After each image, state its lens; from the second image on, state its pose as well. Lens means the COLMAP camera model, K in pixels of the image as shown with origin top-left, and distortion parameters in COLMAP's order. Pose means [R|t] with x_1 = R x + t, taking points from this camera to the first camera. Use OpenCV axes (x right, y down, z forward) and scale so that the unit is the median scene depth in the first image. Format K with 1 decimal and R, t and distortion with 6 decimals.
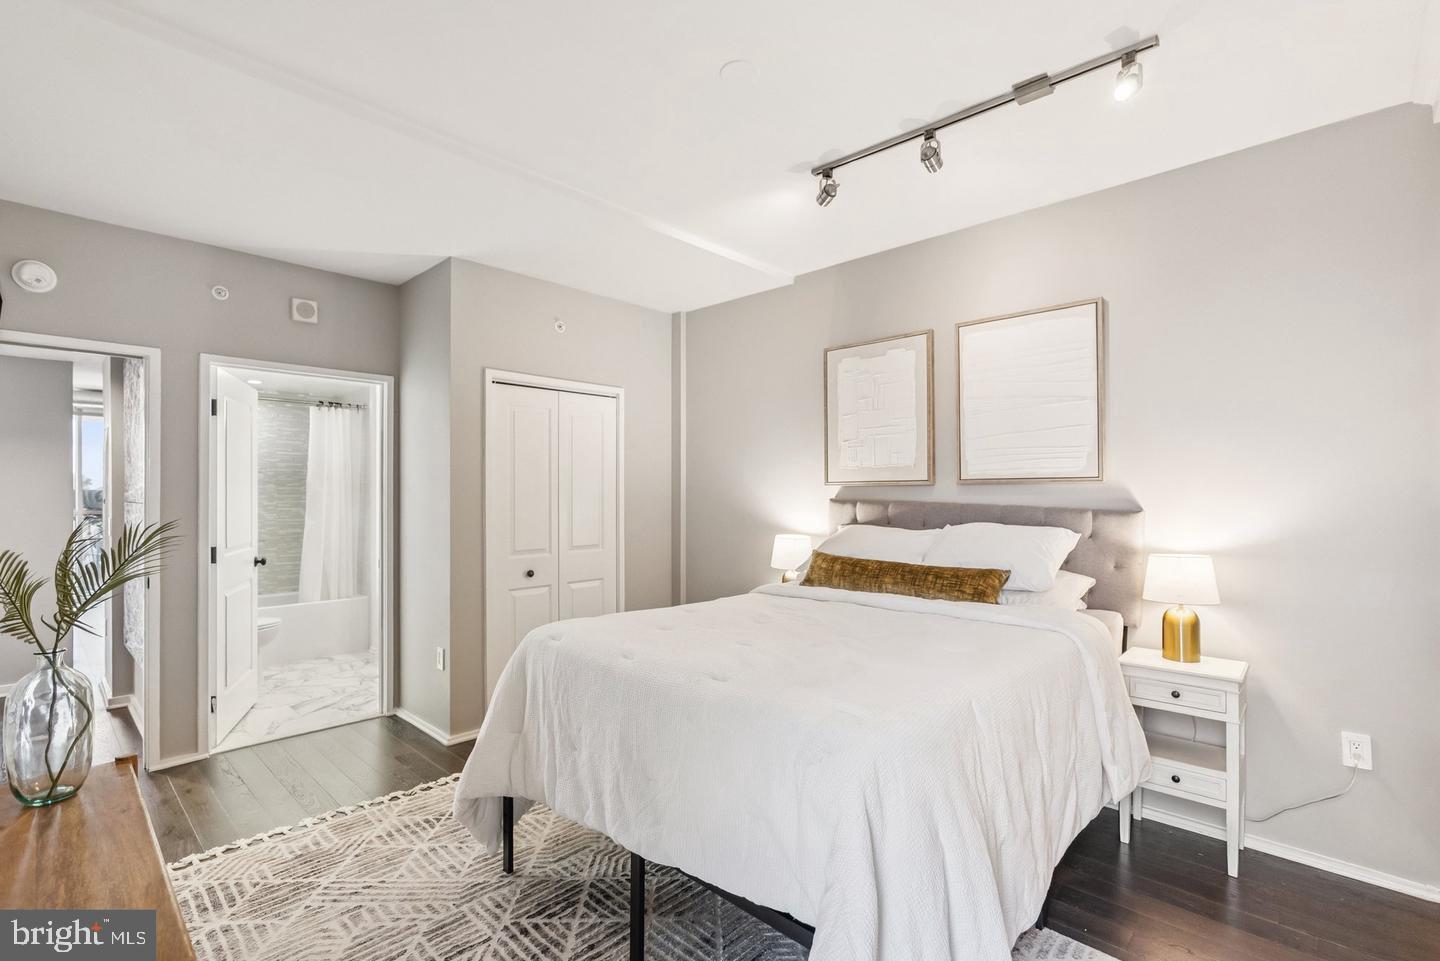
lens RADIAL K [[659.0, 0, 718.1], [0, 659.0, 485.8], [0, 0, 1]] dist [-0.002059, 0.001156]
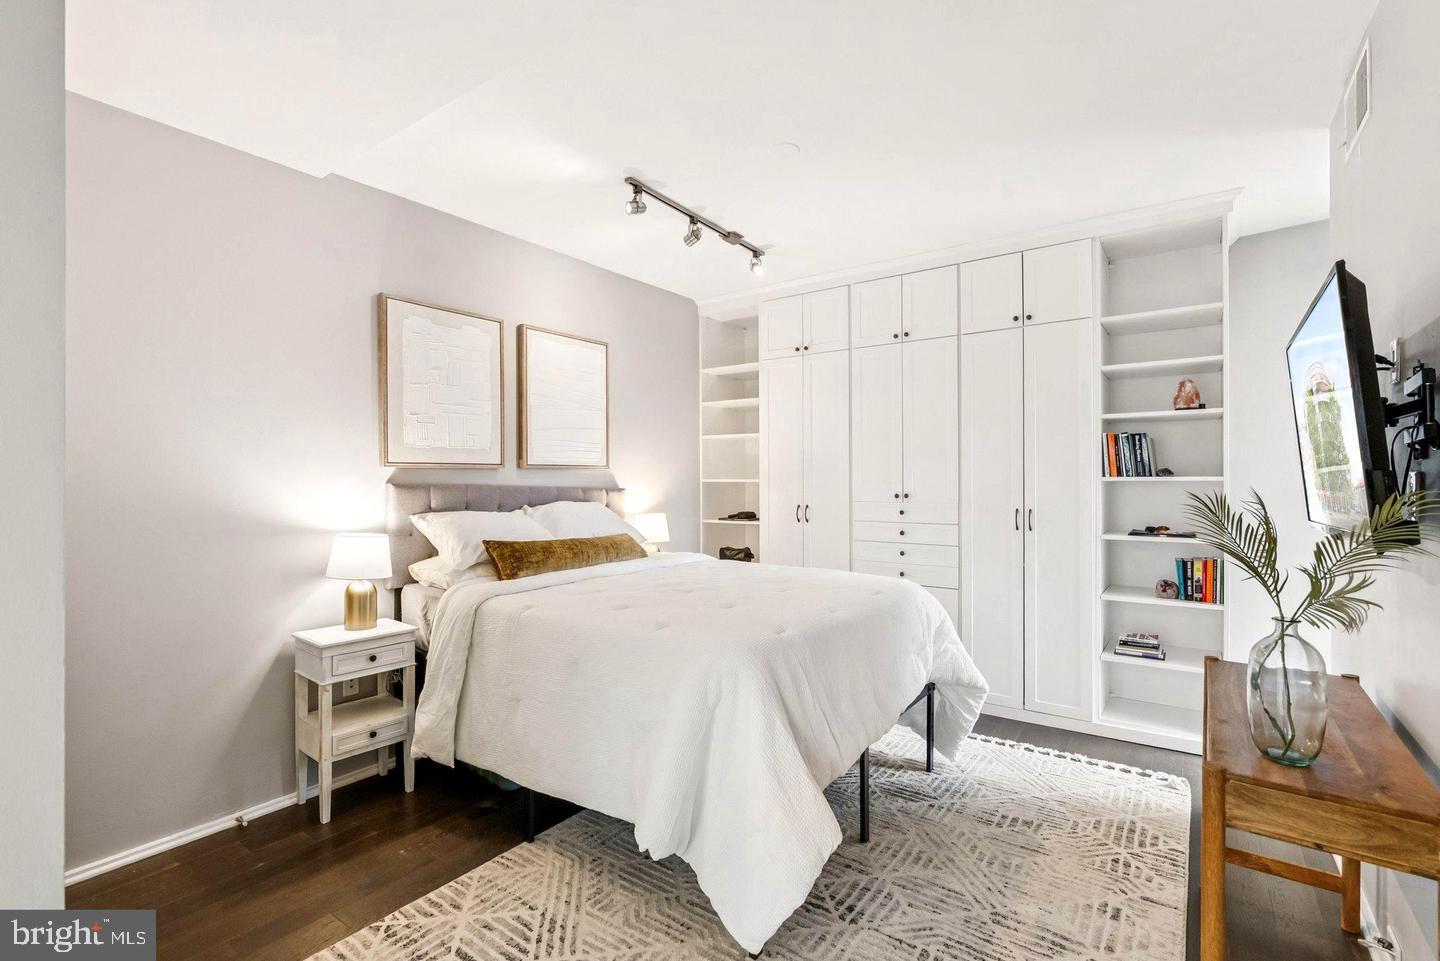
lens RADIAL K [[659.0, 0, 714.7], [0, 659.0, 476.0], [0, 0, 1]] dist [-0.002059, 0.001156]
pose [[-0.138520, 0.010081, 0.990308, -0.894769], [-0.000499, 0.999947, -0.010249, 0.024404], [-0.990360, -0.001914, -0.138507, 0.954069]]
